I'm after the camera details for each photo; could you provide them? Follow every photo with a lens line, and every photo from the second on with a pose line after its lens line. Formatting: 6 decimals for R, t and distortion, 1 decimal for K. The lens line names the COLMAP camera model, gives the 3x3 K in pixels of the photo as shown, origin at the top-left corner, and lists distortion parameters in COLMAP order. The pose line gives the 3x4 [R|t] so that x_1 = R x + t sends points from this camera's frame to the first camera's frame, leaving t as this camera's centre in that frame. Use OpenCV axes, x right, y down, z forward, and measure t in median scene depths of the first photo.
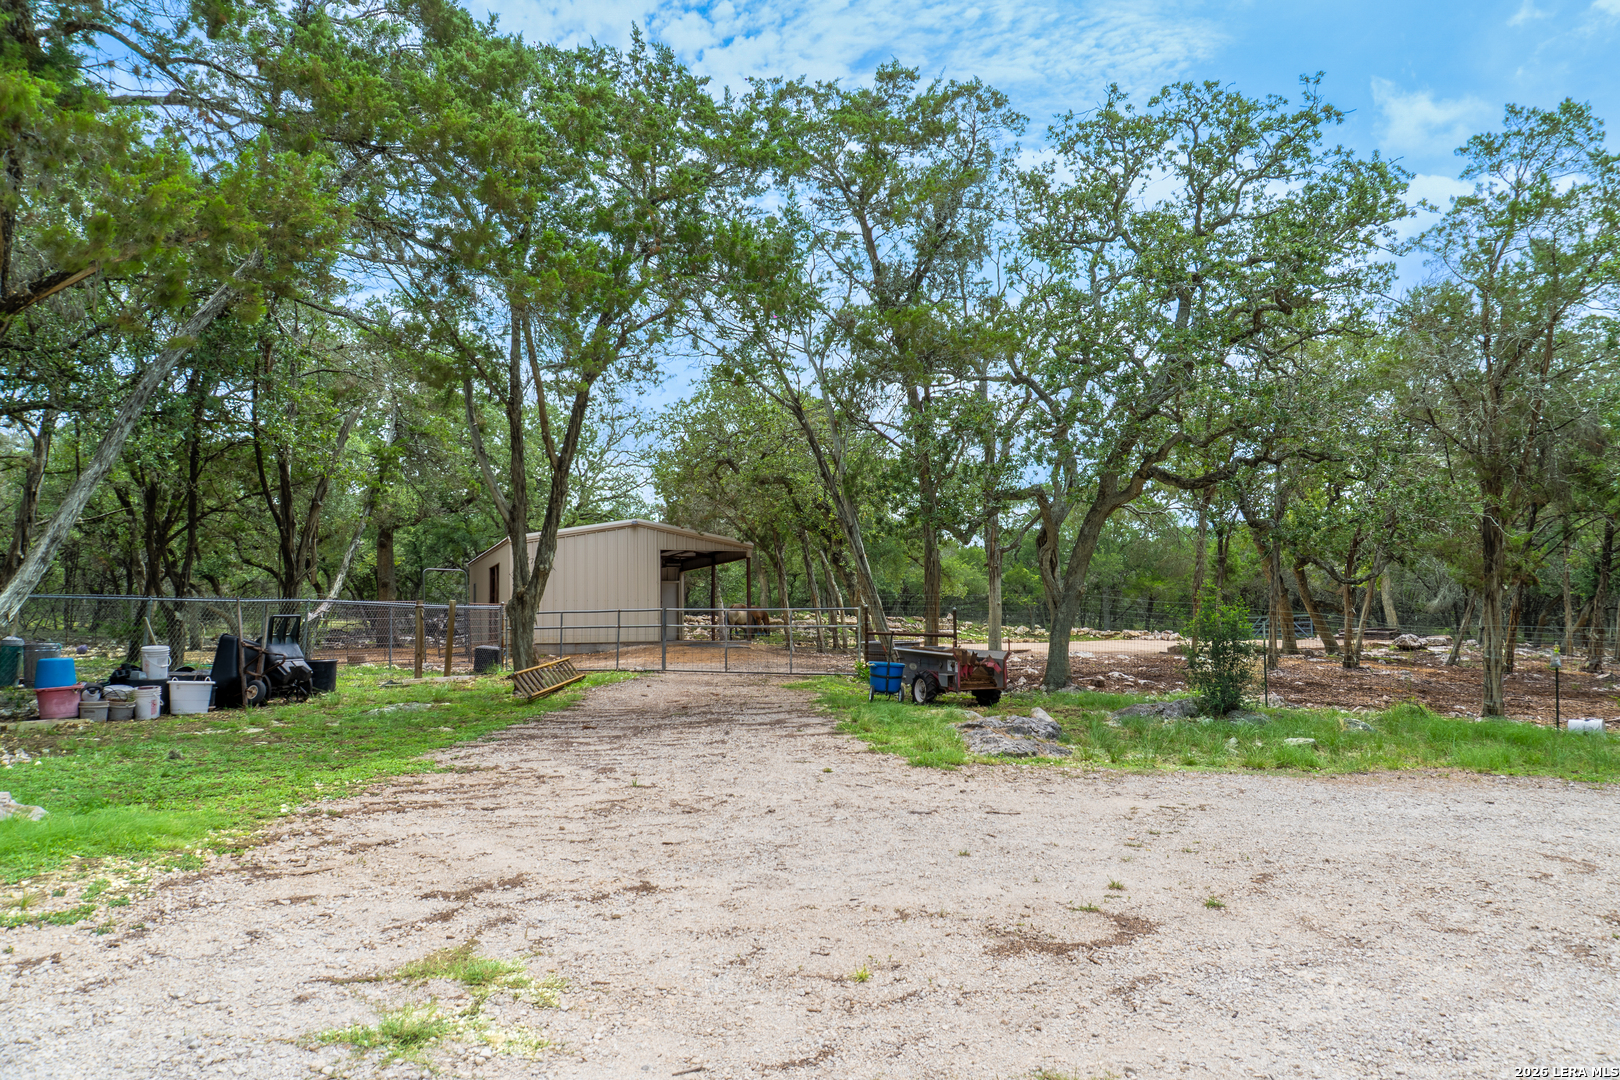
lens RADIAL K [[1086.3, 0, 805.6], [0, 1086.3, 547.6], [0, 0, 1]] dist [-0.013779, -0.004458]
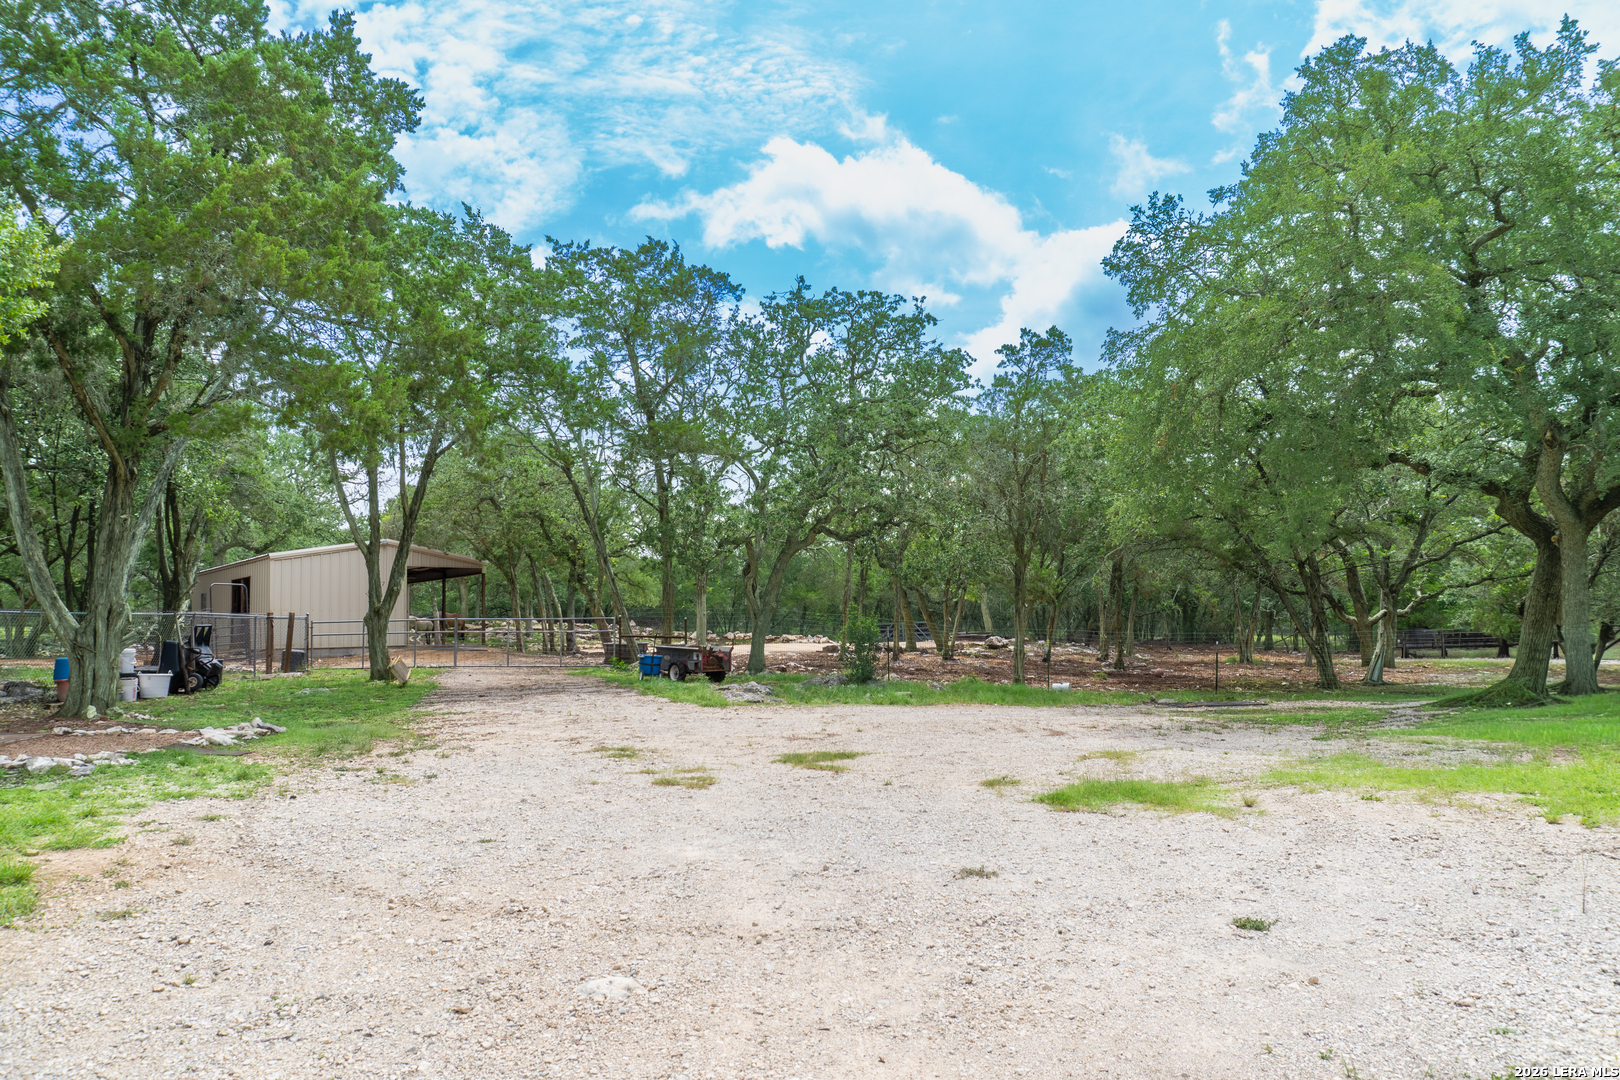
lens RADIAL K [[1086.3, 0, 805.6], [0, 1086.3, 547.6], [0, 0, 1]] dist [-0.013779, -0.004458]
pose [[0.950779, 0.017667, 0.309367, -0.172974], [-0.015533, 0.999836, -0.009361, -0.028389], [-0.309482, 0.004095, 0.950897, -0.444524]]
